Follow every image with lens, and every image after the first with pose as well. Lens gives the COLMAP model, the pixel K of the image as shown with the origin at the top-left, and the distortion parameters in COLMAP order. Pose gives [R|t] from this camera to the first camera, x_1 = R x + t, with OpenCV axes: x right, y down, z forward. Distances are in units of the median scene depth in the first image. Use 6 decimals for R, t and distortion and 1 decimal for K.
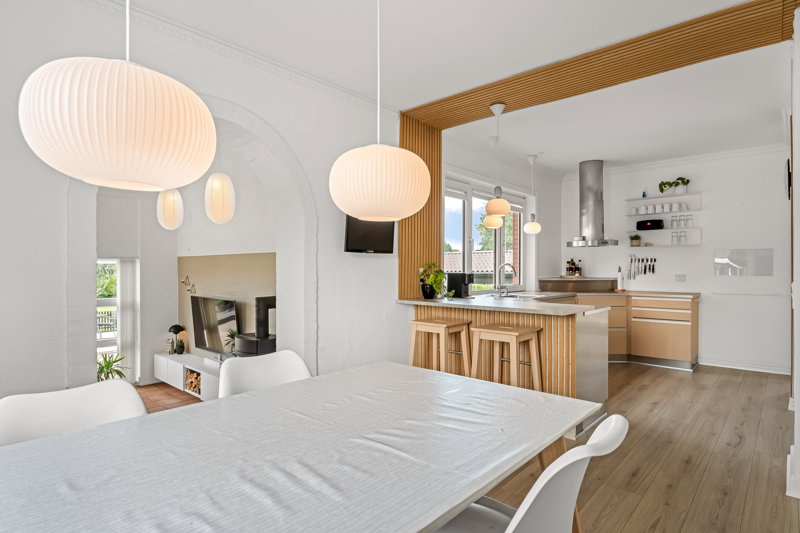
lens RADIAL K [[432.6, 0, 399.1], [0, 432.6, 268.6], [0, 0, 1]] dist [-0.012238, -0.000958]
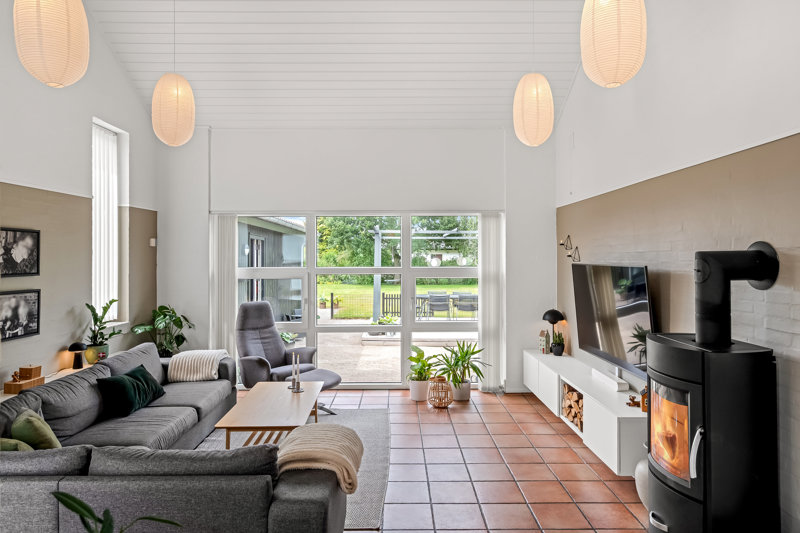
lens RADIAL K [[483.9, 0, 399.8], [0, 483.9, 255.5], [0, 0, 1]] dist [-0.027280, 0.001106]
pose [[0.669696, -0.004570, -0.742621, -0.134998], [-0.004405, 0.999939, -0.010126, 0.058983], [0.742622, 0.010052, 0.669635, 0.352818]]
